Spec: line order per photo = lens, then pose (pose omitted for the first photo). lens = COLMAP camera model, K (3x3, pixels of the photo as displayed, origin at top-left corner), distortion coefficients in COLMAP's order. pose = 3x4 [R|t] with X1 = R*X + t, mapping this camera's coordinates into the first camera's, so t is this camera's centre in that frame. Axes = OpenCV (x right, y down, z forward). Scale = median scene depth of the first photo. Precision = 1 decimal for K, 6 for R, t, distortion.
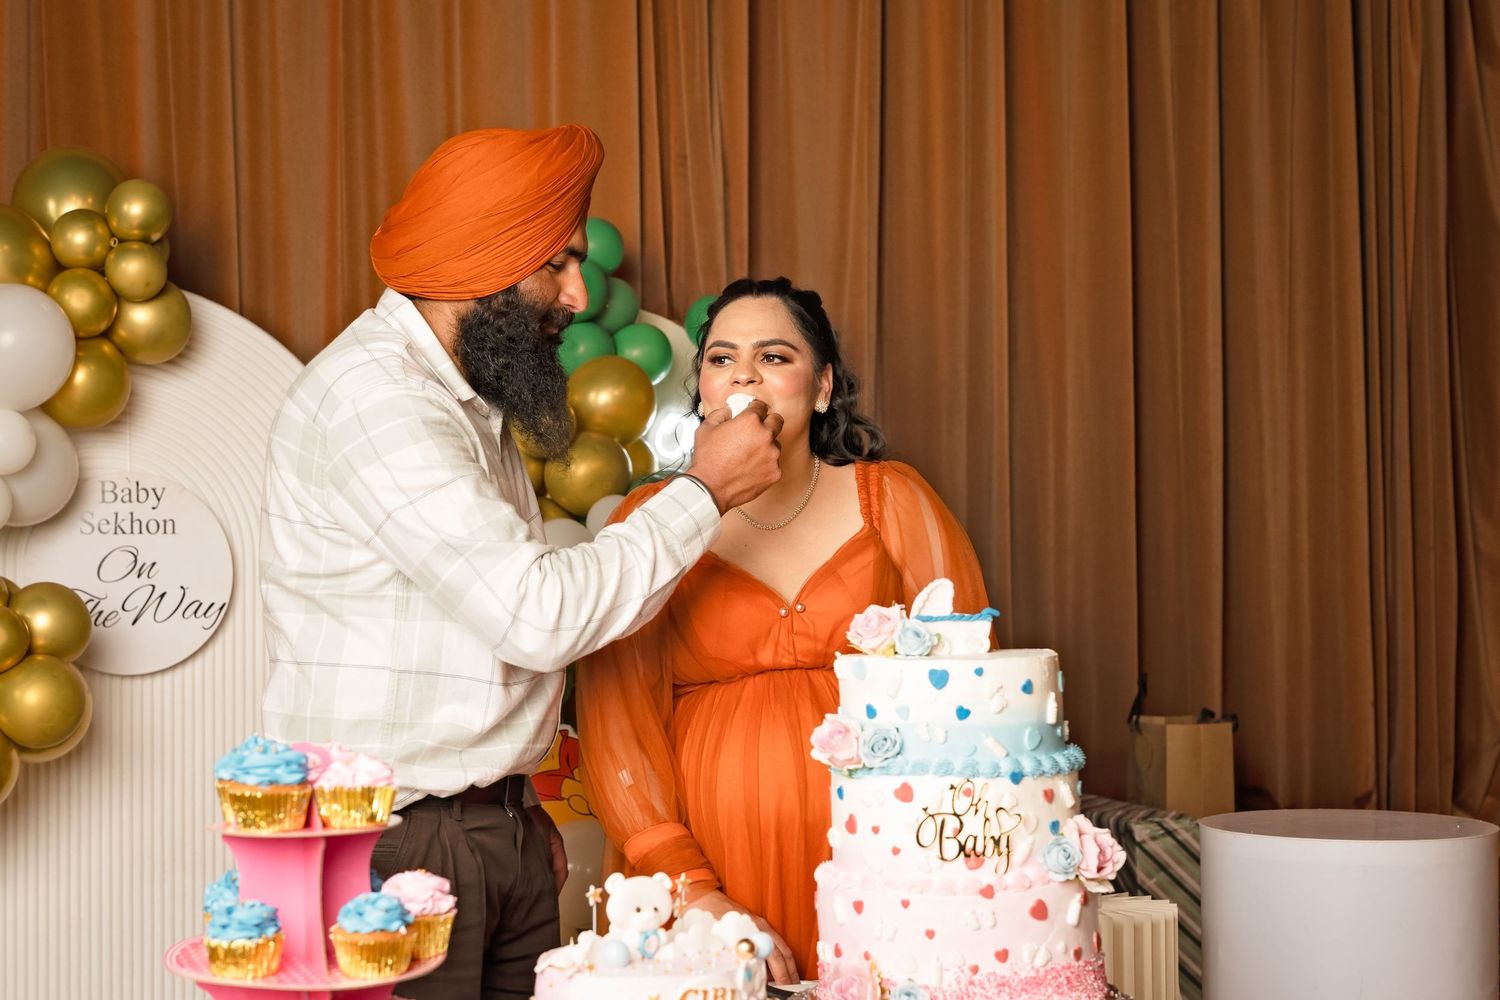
lens RADIAL K [[2163.3, 0, 707.3], [0, 2163.3, 554.4], [0, 0, 1]] dist [0.000805, 0.001834]
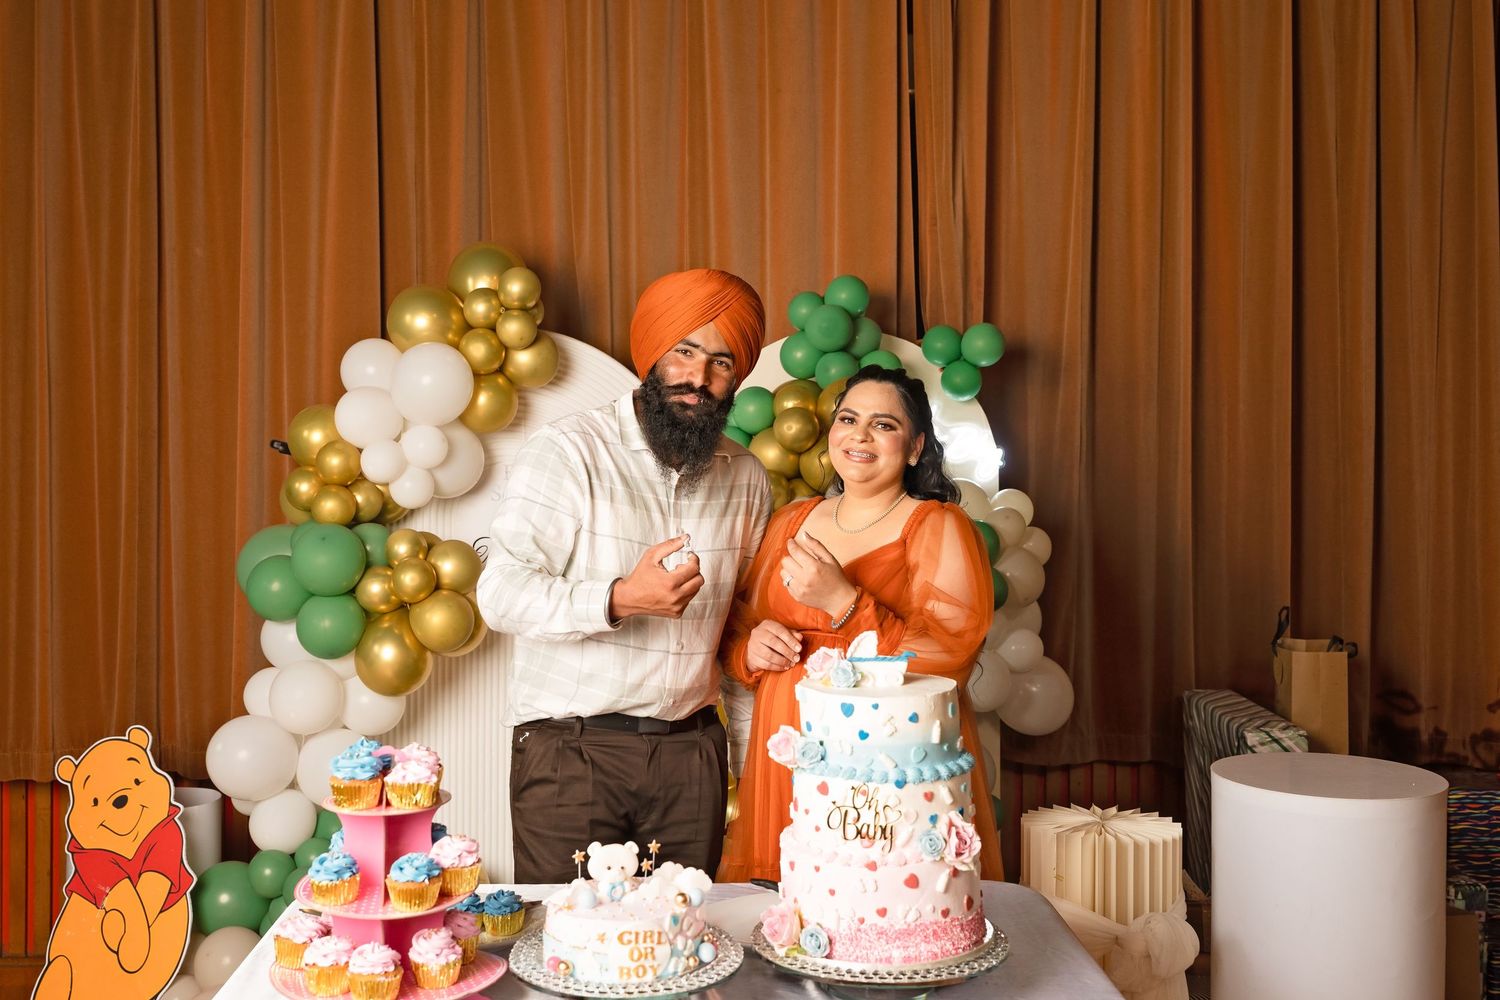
lens RADIAL K [[1572.9, 0, 710.3], [0, 1572.9, 445.6], [0, 0, 1]] dist [0.000714, 0.001996]
pose [[0.962002, 0.011075, -0.272816, 0.296028], [-0.006908, 0.999844, 0.016228, -0.129194], [0.272953, -0.013727, 0.961929, -0.006365]]
